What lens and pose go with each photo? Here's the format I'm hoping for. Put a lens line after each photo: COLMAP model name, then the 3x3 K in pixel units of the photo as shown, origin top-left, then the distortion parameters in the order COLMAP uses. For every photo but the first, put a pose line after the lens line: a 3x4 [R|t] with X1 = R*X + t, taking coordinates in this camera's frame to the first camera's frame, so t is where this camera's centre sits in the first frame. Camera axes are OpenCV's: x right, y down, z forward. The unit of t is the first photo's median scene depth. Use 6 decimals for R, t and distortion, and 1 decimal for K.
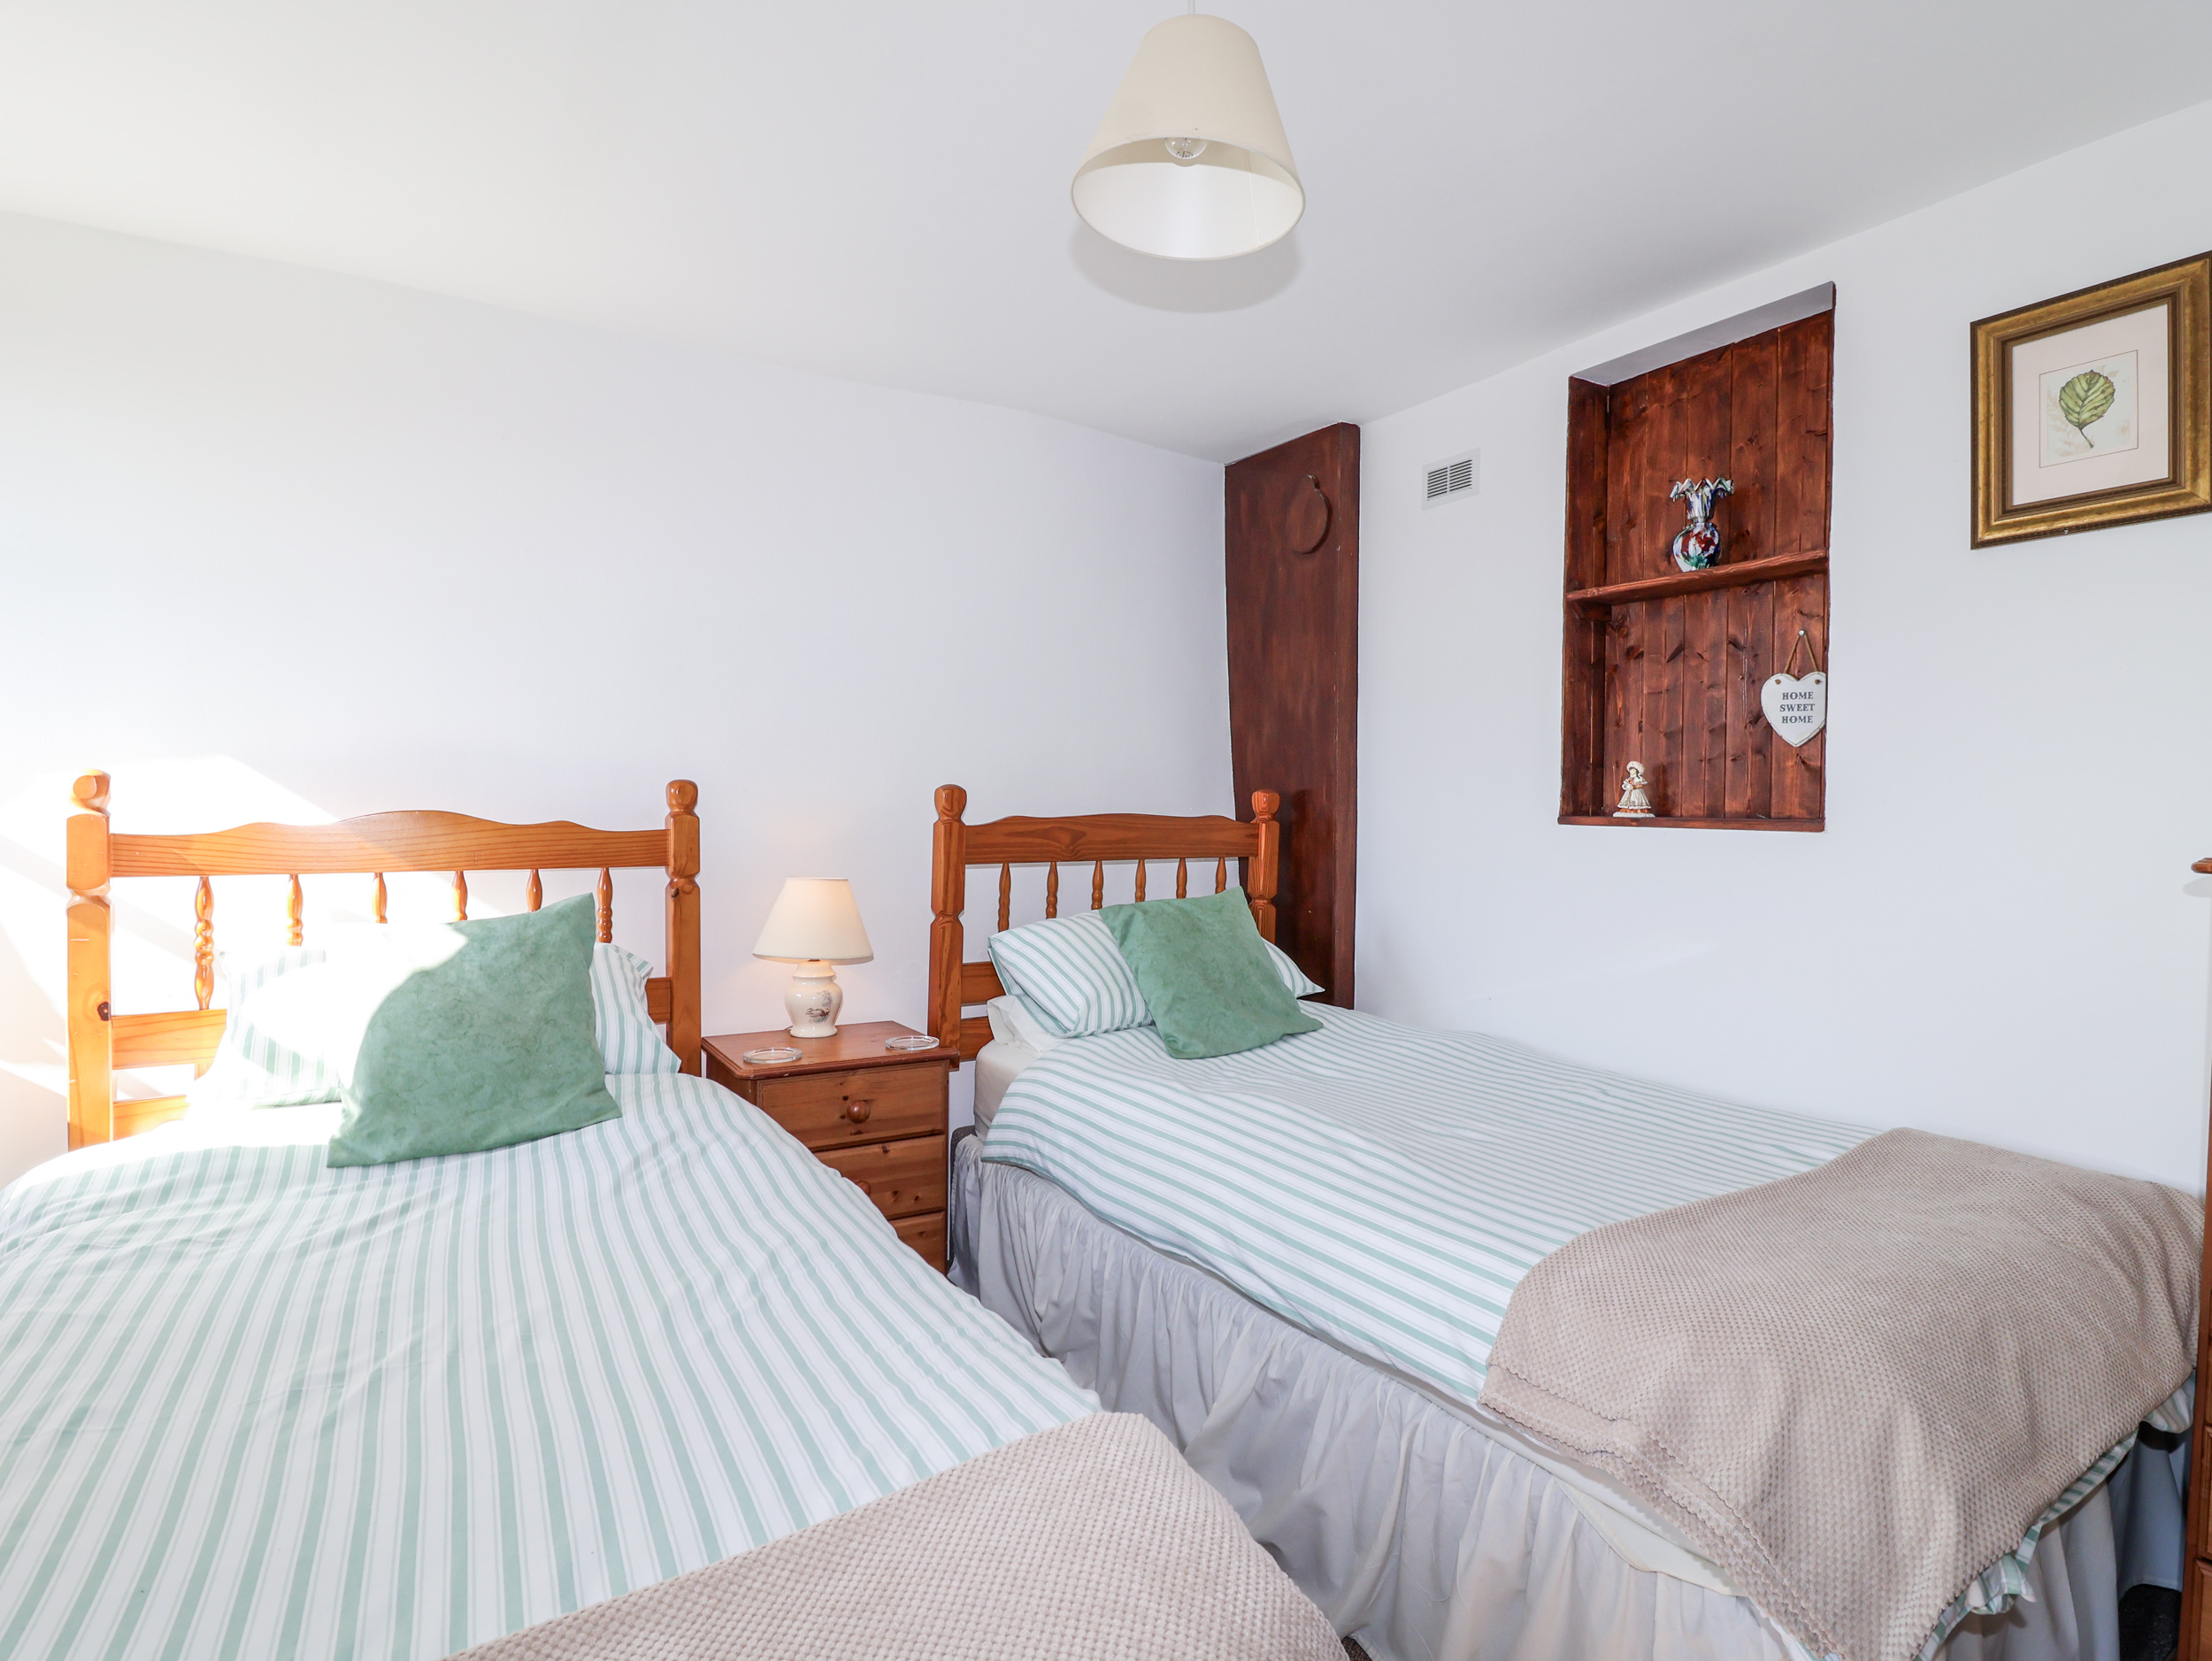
lens RADIAL K [[1150.4, 0, 1108.5], [0, 1150.4, 820.2], [0, 0, 1]] dist [-0.003647, -0.013159]
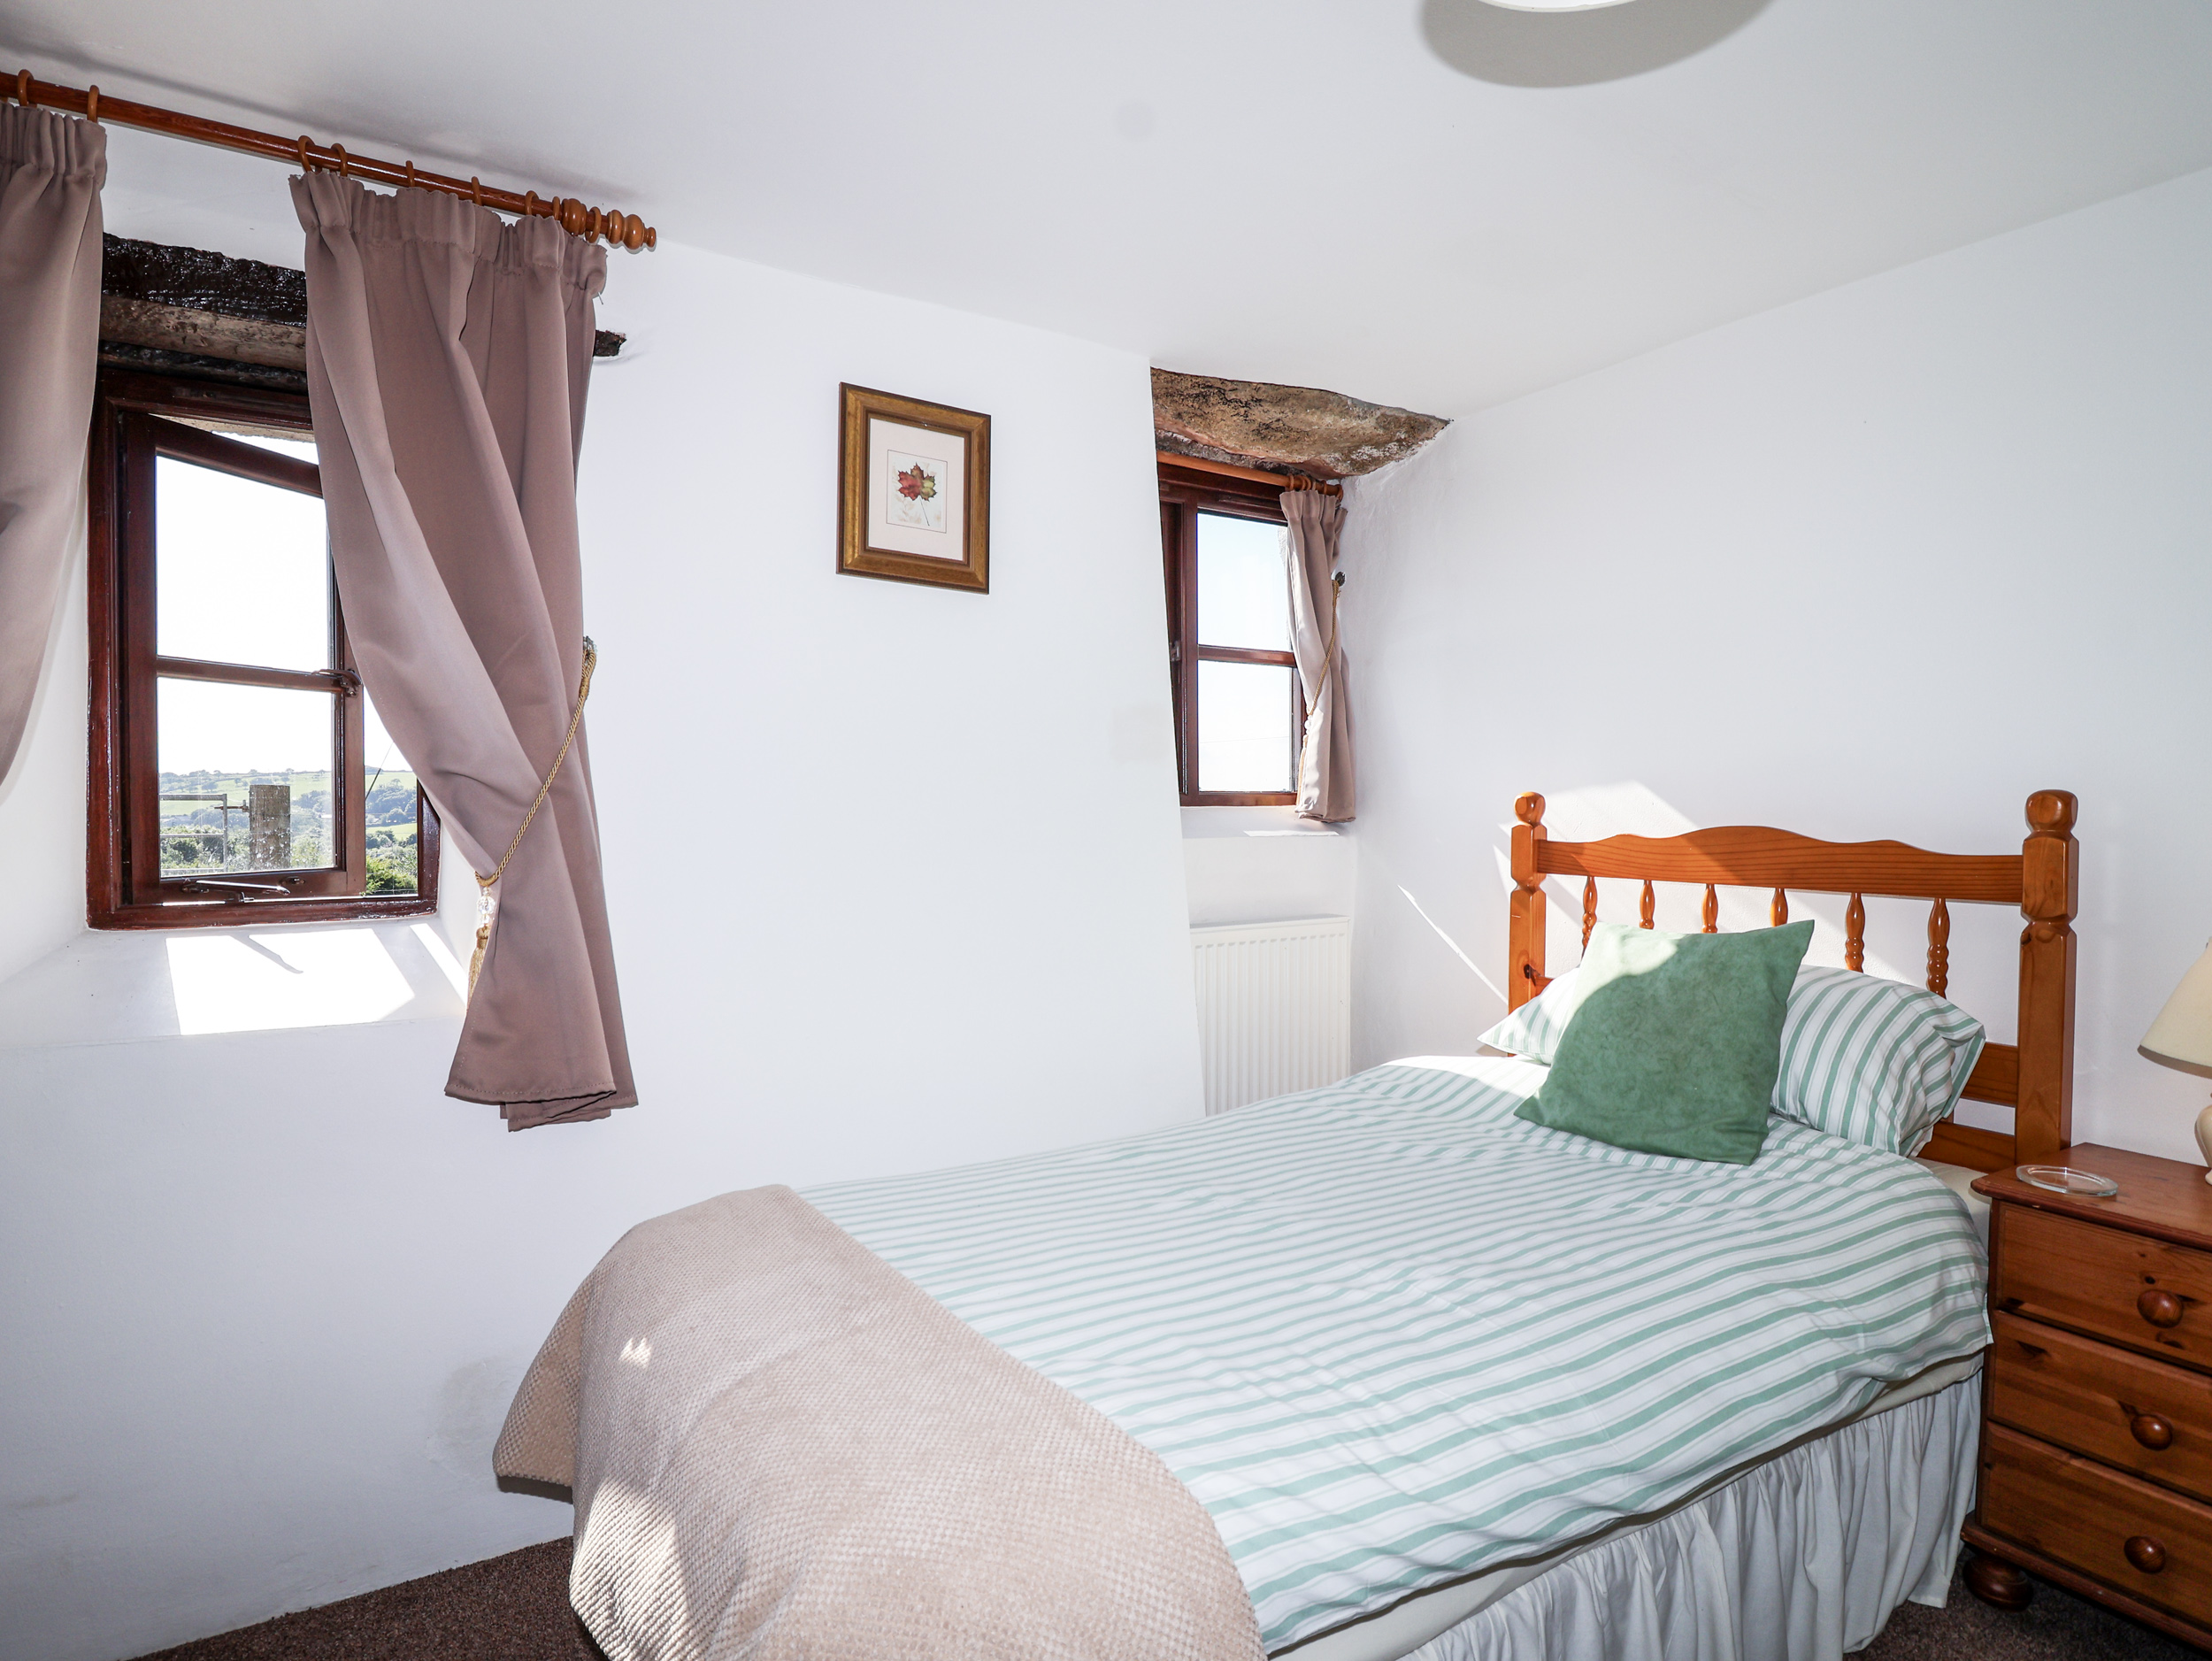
lens RADIAL K [[1150.4, 0, 1098.1], [0, 1150.4, 832.5], [0, 0, 1]] dist [-0.003647, -0.013159]
pose [[0.000517, 0.016291, -0.999867, 0.381066], [-0.022087, 0.999624, 0.016275, -0.006019], [0.999756, 0.022075, 0.000876, 0.384694]]
